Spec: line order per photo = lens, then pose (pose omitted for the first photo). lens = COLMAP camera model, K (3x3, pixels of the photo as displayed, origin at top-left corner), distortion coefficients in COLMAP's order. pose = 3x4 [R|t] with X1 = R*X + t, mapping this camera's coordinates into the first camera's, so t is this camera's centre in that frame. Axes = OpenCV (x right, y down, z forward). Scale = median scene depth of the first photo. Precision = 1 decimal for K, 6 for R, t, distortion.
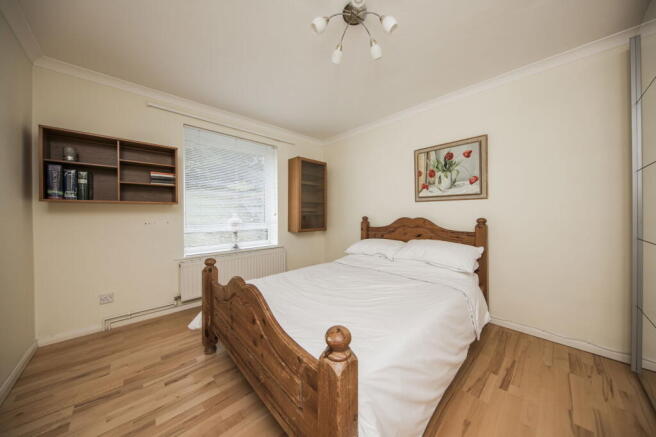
lens RADIAL K [[214.0, 0, 327.4], [0, 214.0, 215.1], [0, 0, 1]] dist [-0.001478, -0.000126]
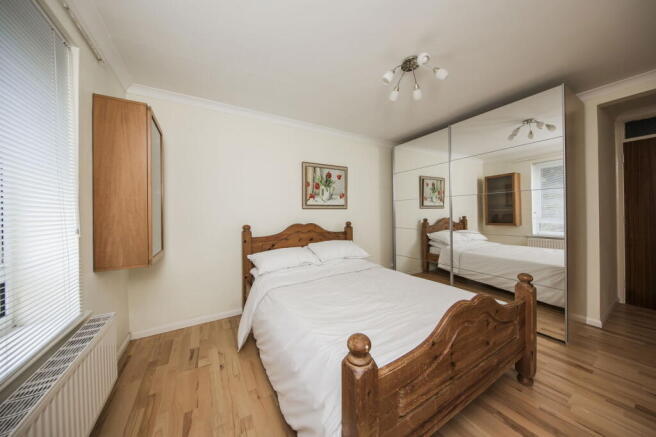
lens RADIAL K [[214.0, 0, 326.8], [0, 214.0, 216.5], [0, 0, 1]] dist [-0.001478, -0.000126]
pose [[0.218513, 0.001406, 0.975833, -0.680159], [0.030292, 0.999507, -0.008223, -0.012517], [-0.975364, 0.031356, 0.218363, 0.705439]]
